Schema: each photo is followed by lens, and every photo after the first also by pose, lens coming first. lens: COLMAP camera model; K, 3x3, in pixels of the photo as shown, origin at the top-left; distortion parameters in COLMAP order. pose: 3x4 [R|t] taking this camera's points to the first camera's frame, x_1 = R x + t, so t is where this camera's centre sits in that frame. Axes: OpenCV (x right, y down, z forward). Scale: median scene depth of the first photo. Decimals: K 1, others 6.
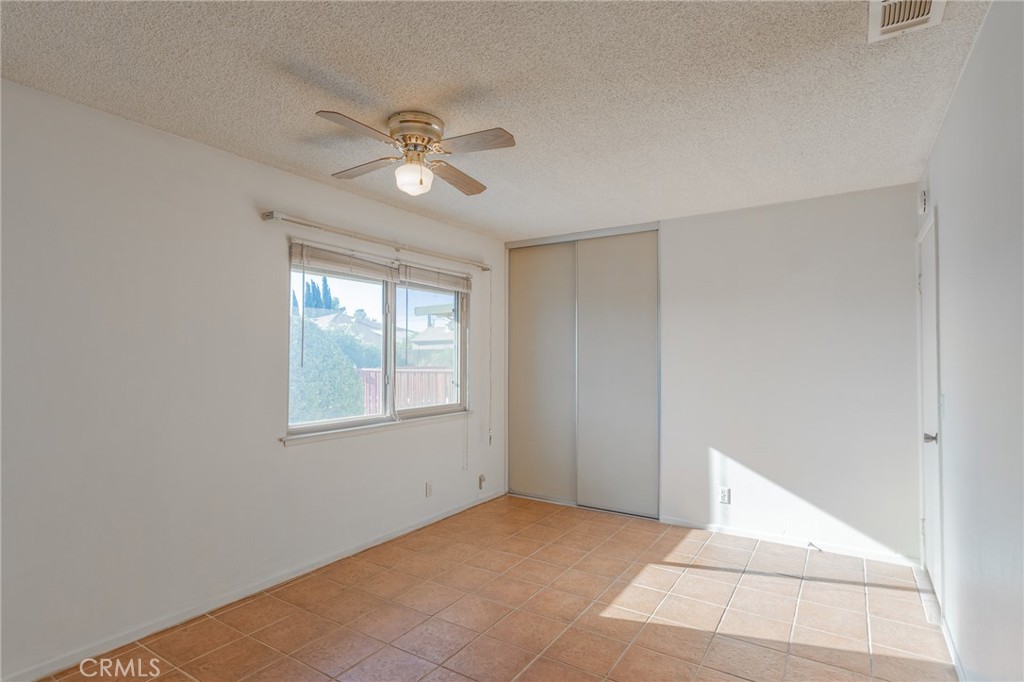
lens RADIAL K [[522.5, 0, 512.0], [0, 522.5, 341.0], [0, 0, 1]] dist [-0.001360, -0.000061]
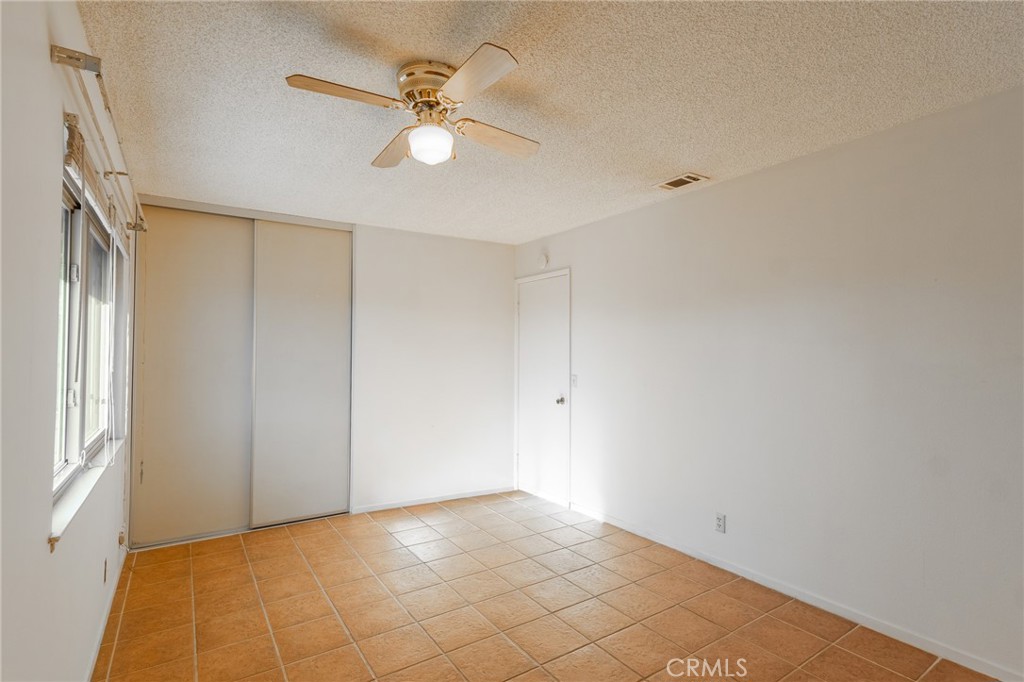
lens RADIAL K [[490.4, 0, 512.0], [0, 490.4, 341.0], [0, 0, 1]] dist [-0.023609, -0.000084]
pose [[0.398515, 0.015060, 0.917038, -0.478451], [-0.021940, 0.999736, -0.006883, 0.002252], [-0.916899, -0.017377, 0.398740, 0.323884]]
